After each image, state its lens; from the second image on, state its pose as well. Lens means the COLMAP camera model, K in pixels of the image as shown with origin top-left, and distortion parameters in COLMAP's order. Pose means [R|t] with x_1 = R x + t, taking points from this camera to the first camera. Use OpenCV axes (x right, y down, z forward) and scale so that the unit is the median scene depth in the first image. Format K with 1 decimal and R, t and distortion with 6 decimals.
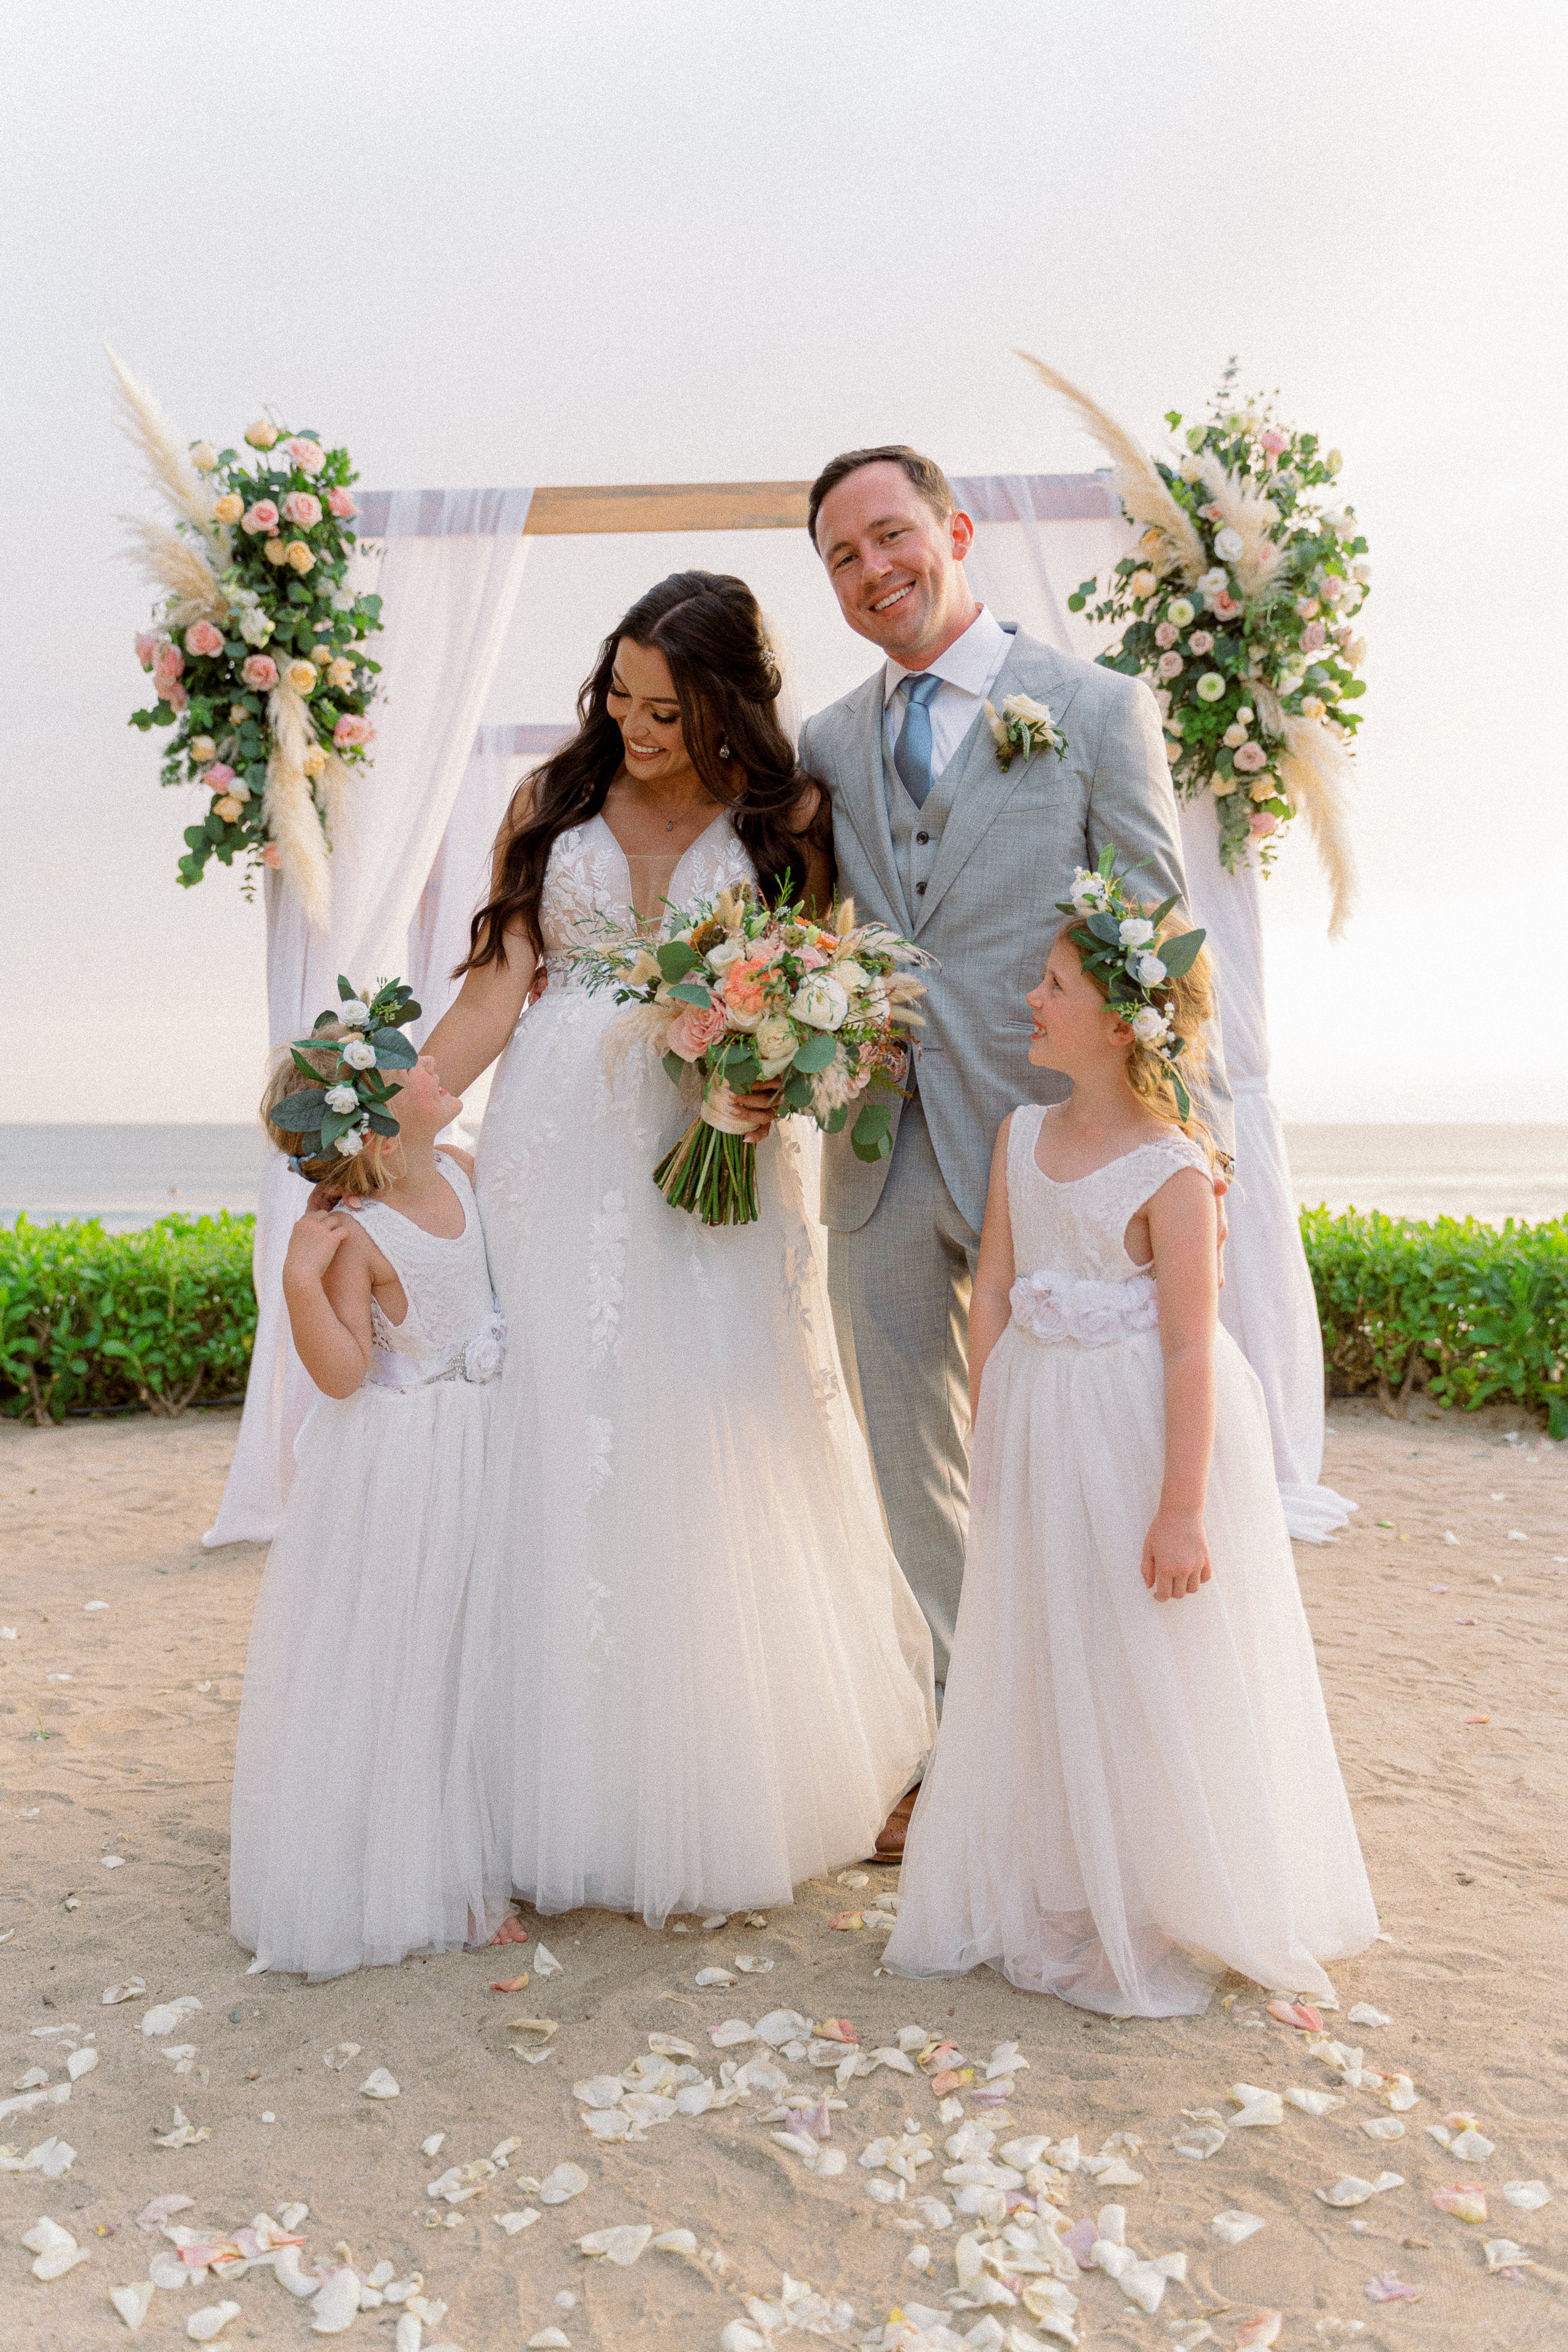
lens RADIAL K [[1904.2, 0, 773.9], [0, 1904.2, 1197.2], [0, 0, 1]] dist [-0.004982, 0.004277]
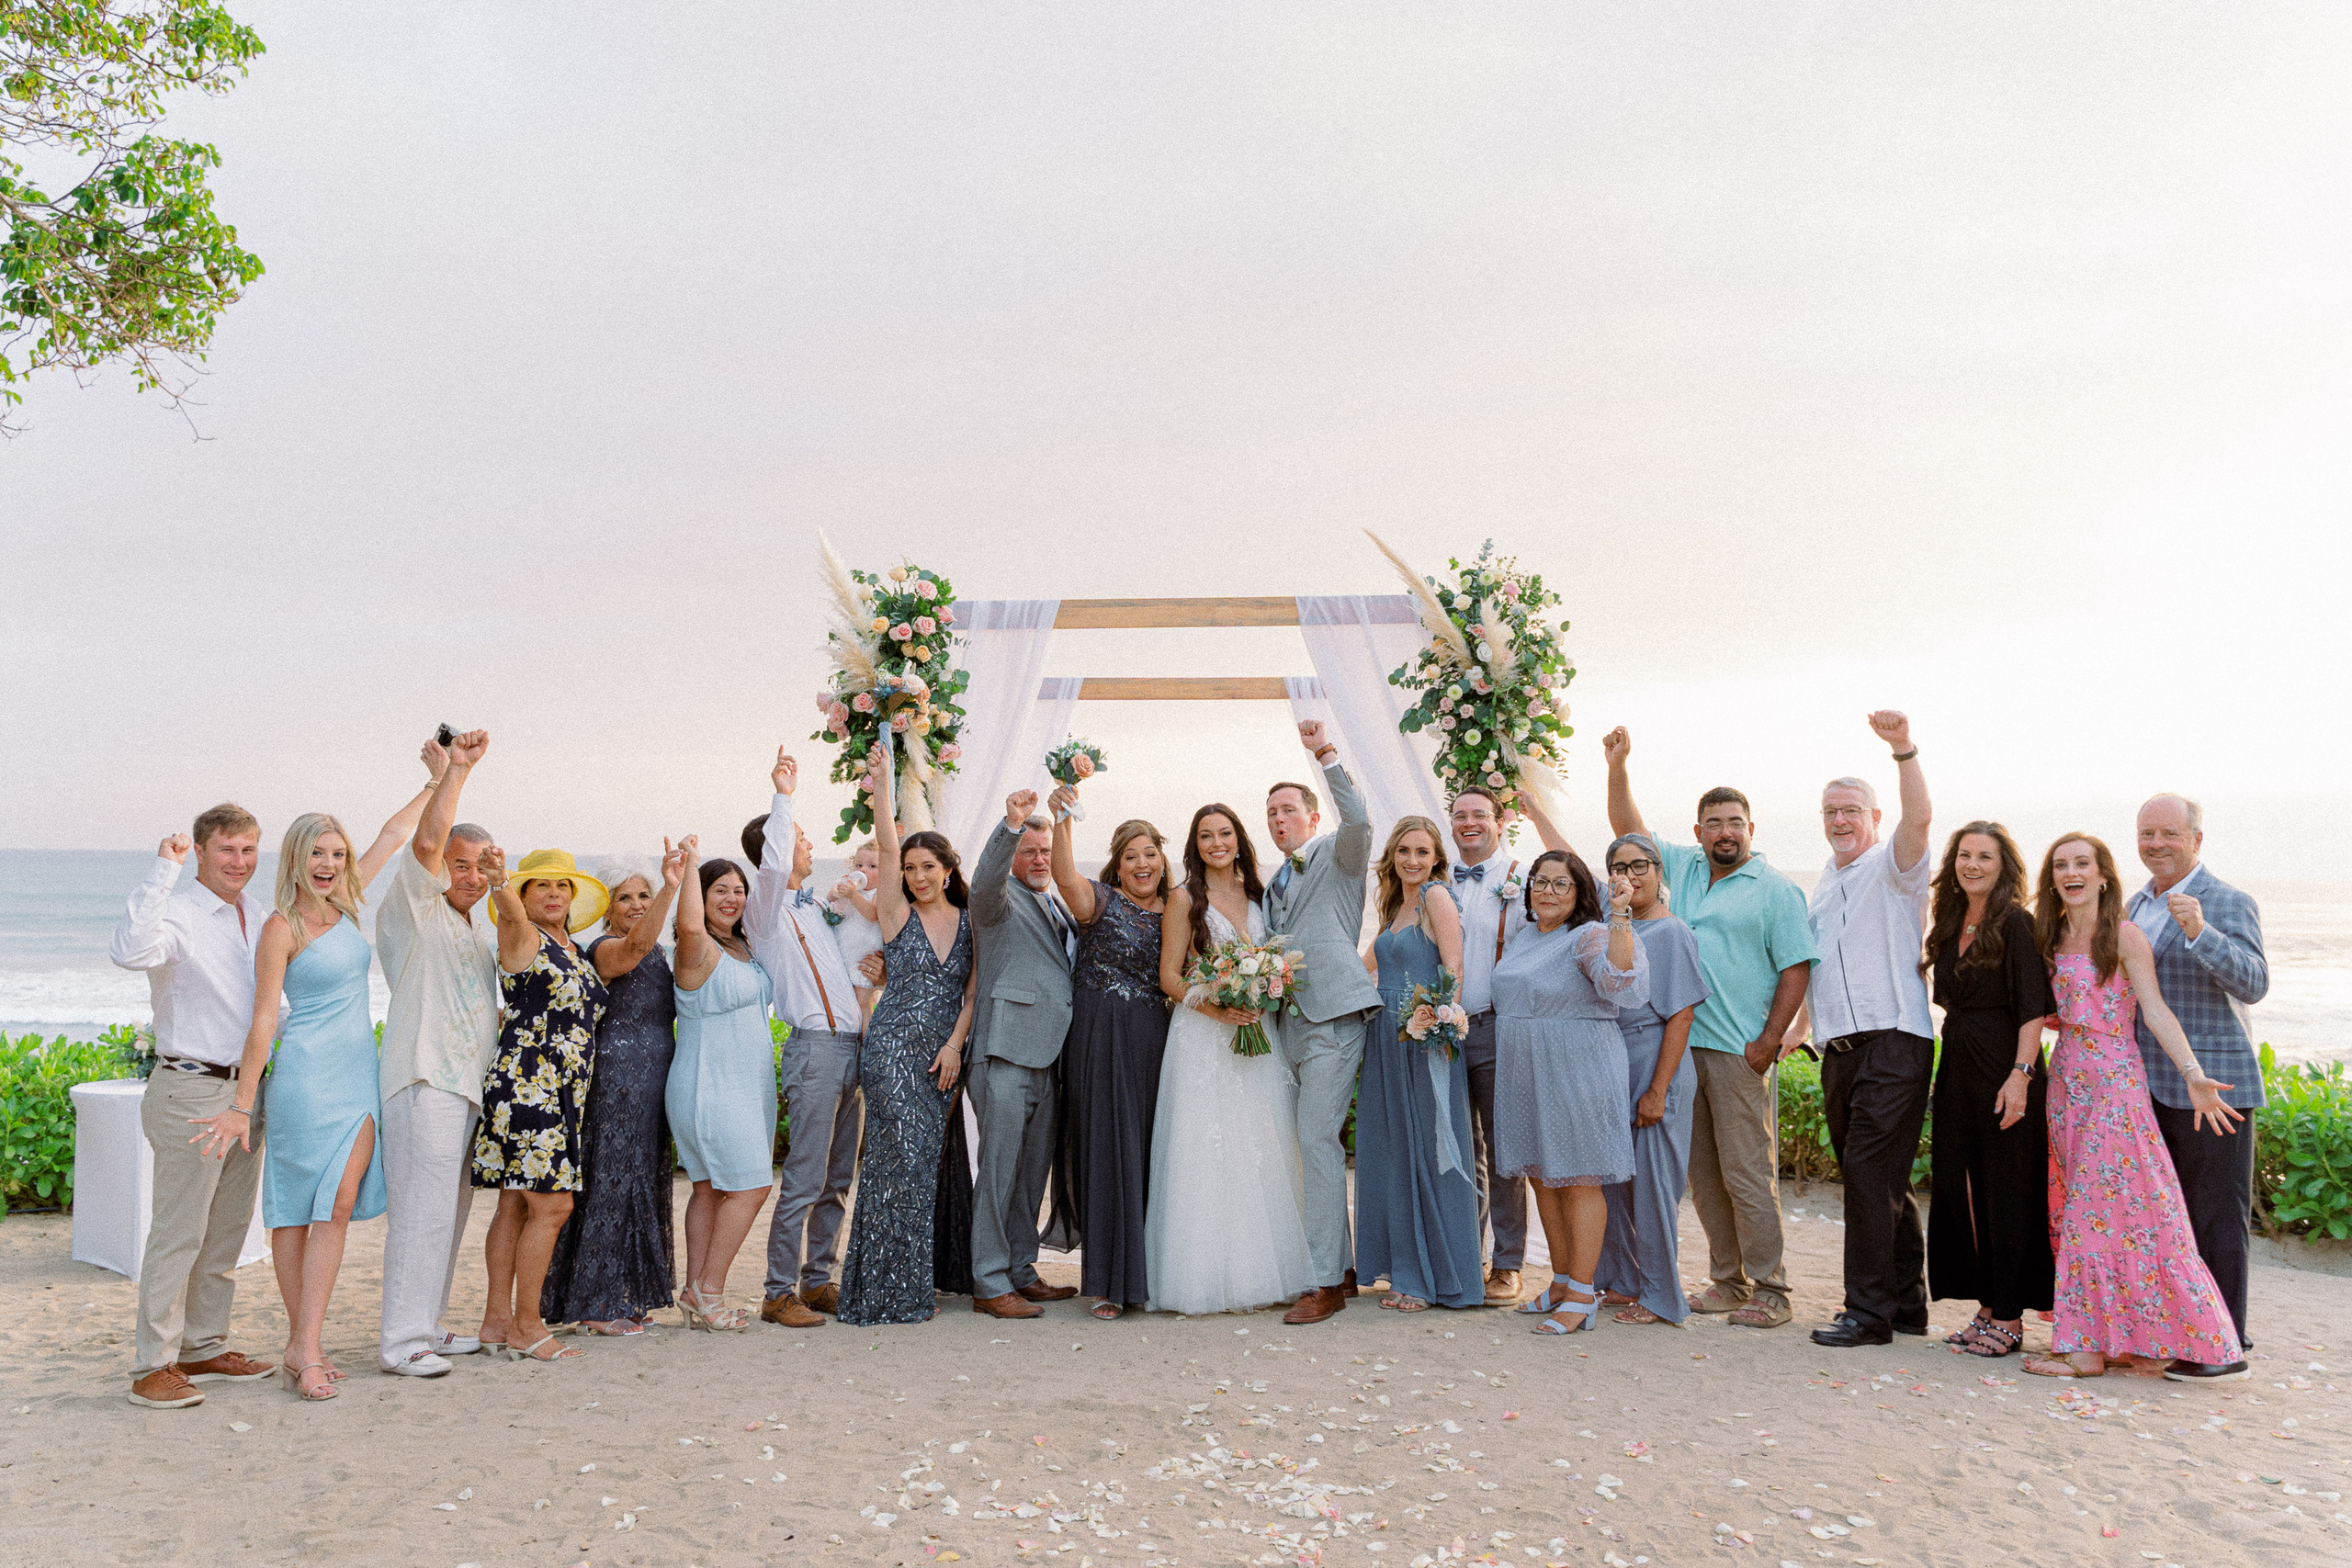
lens RADIAL K [[1885.6, 0, 1186.1], [0, 1885.6, 799.1], [0, 0, 1]] dist [0.076626, 0.001950]
pose [[0.999910, 0.012455, 0.004908, -0.025910], [-0.012047, 0.997049, -0.075817, -0.086939], [-0.005838, 0.075751, 0.997110, -0.622169]]
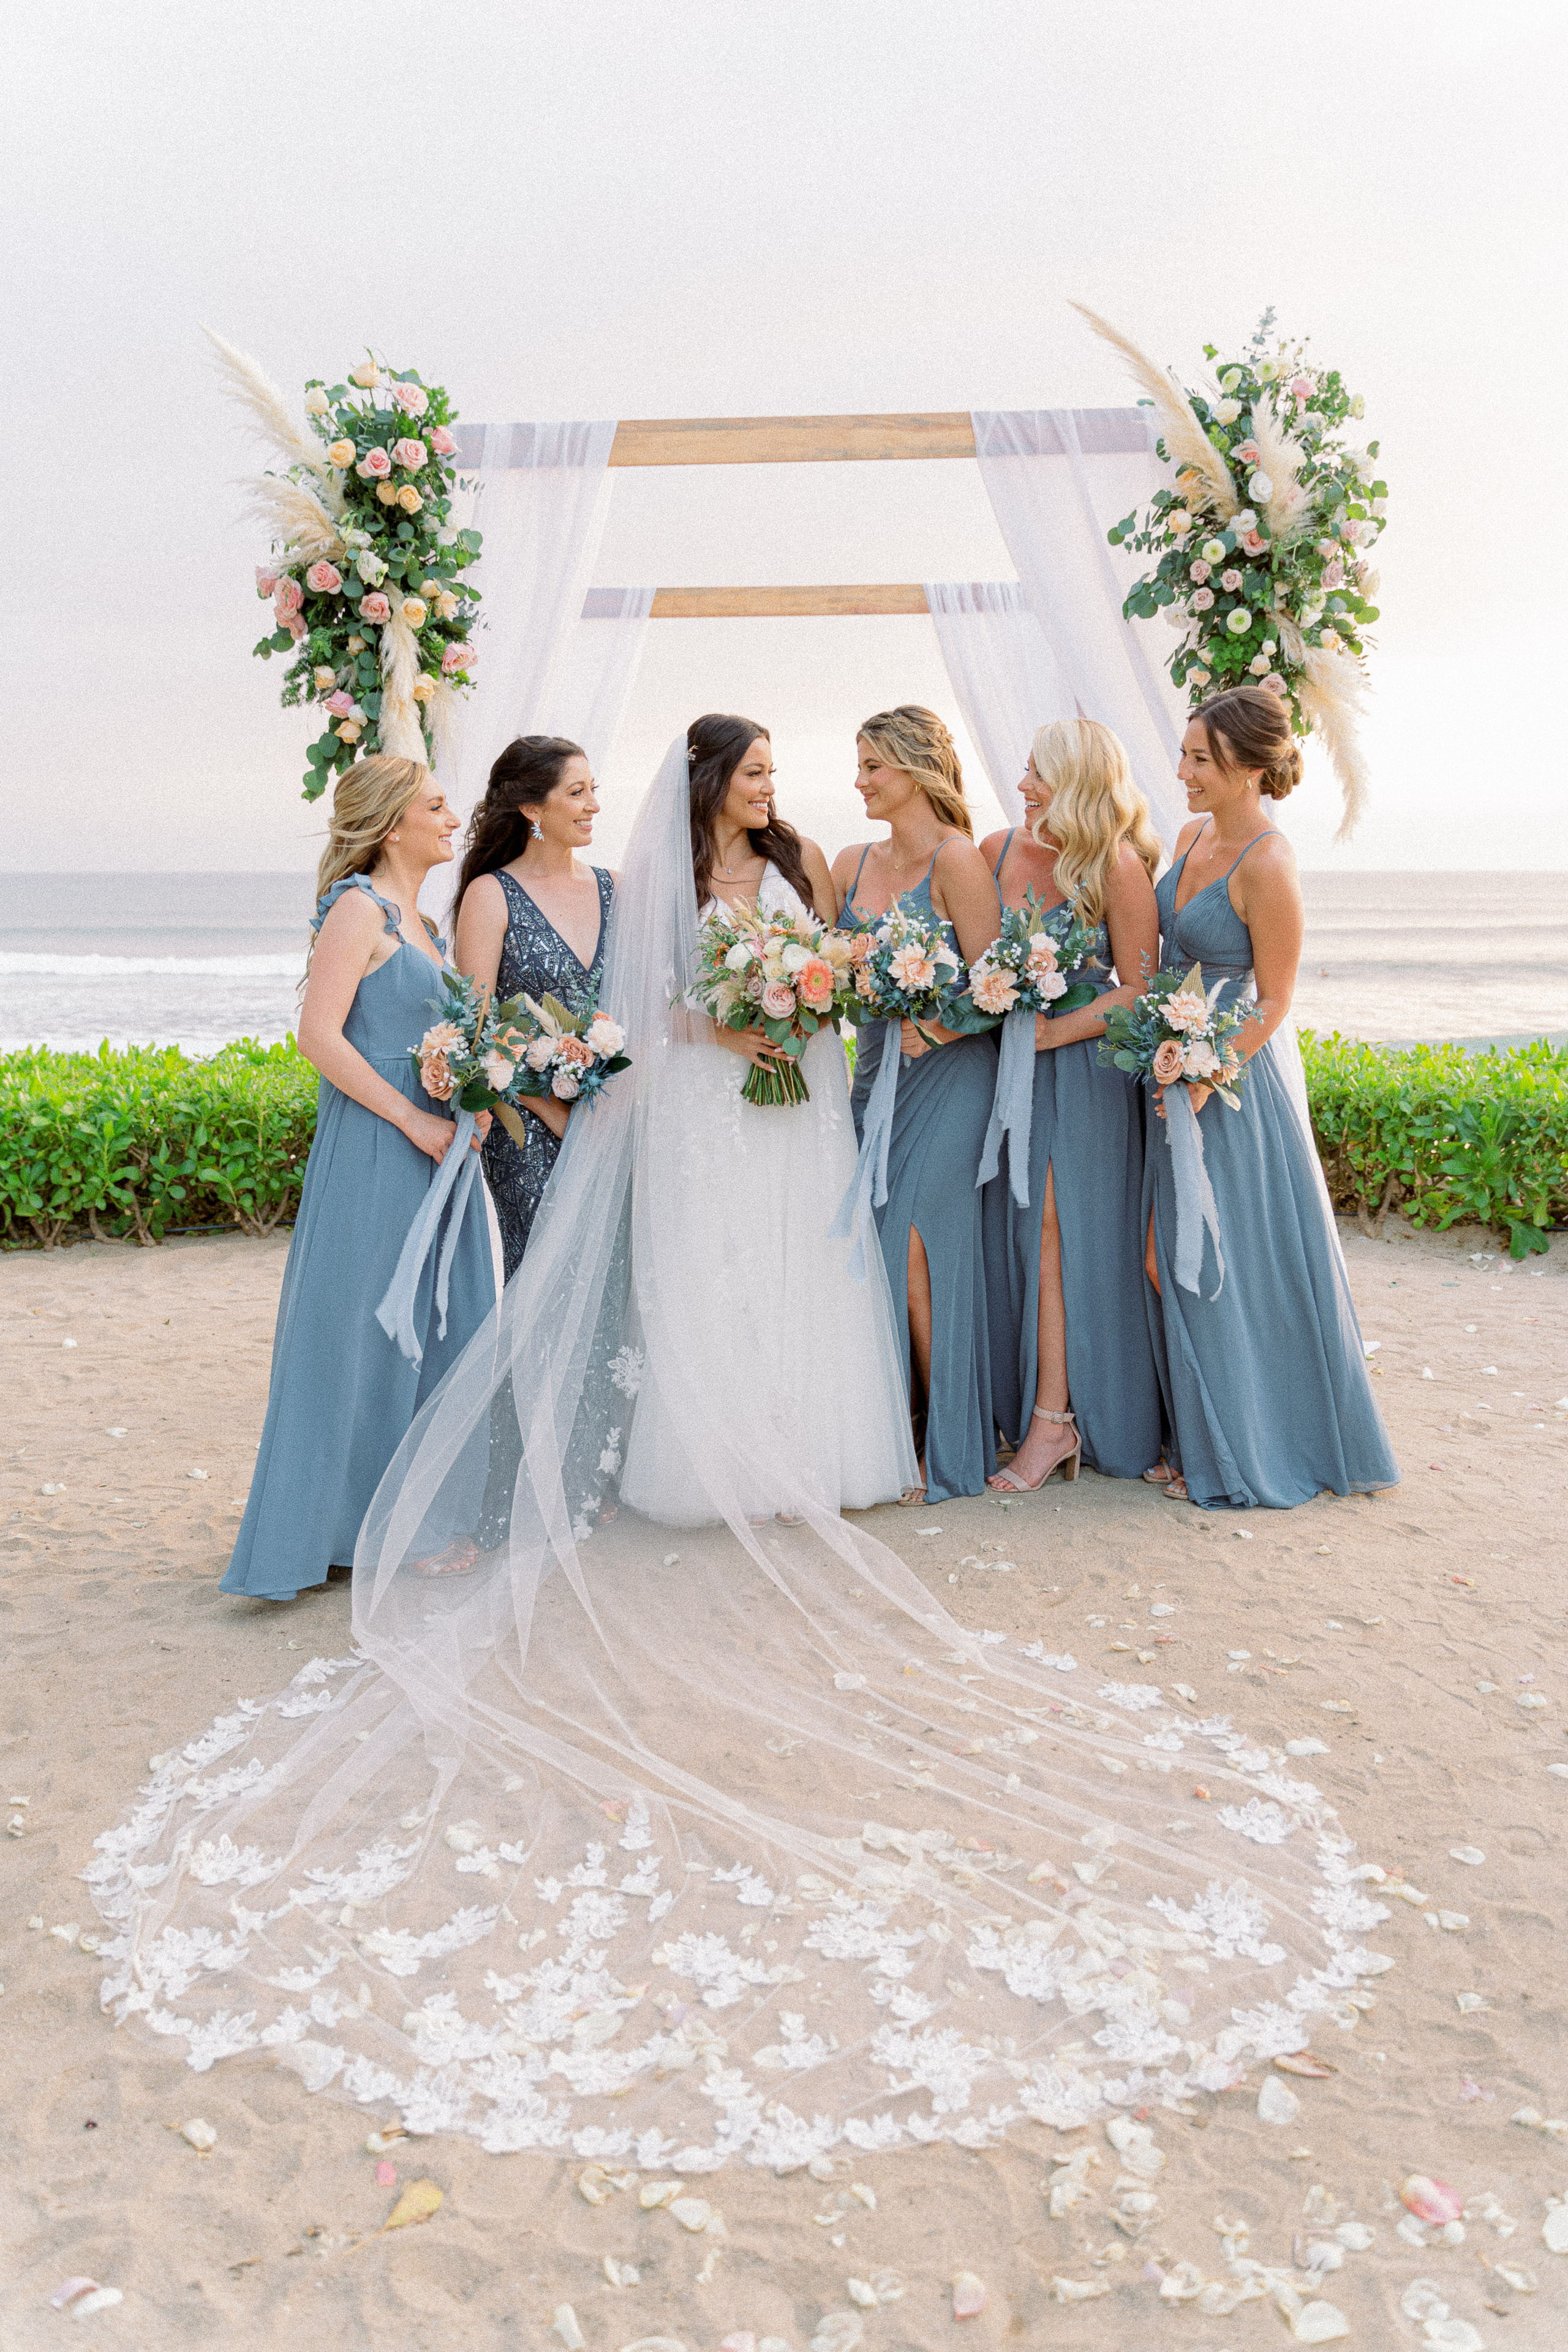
lens RADIAL K [[1851.7, 0, 784.0], [0, 1851.7, 1176.0], [0, 0, 1]] dist [0.000270, 0.003090]
pose [[0.999889, -0.003899, 0.014409, -0.050683], [0.002120, 0.992585, 0.121531, -0.079050], [-0.014776, -0.121487, 0.992483, -0.100287]]
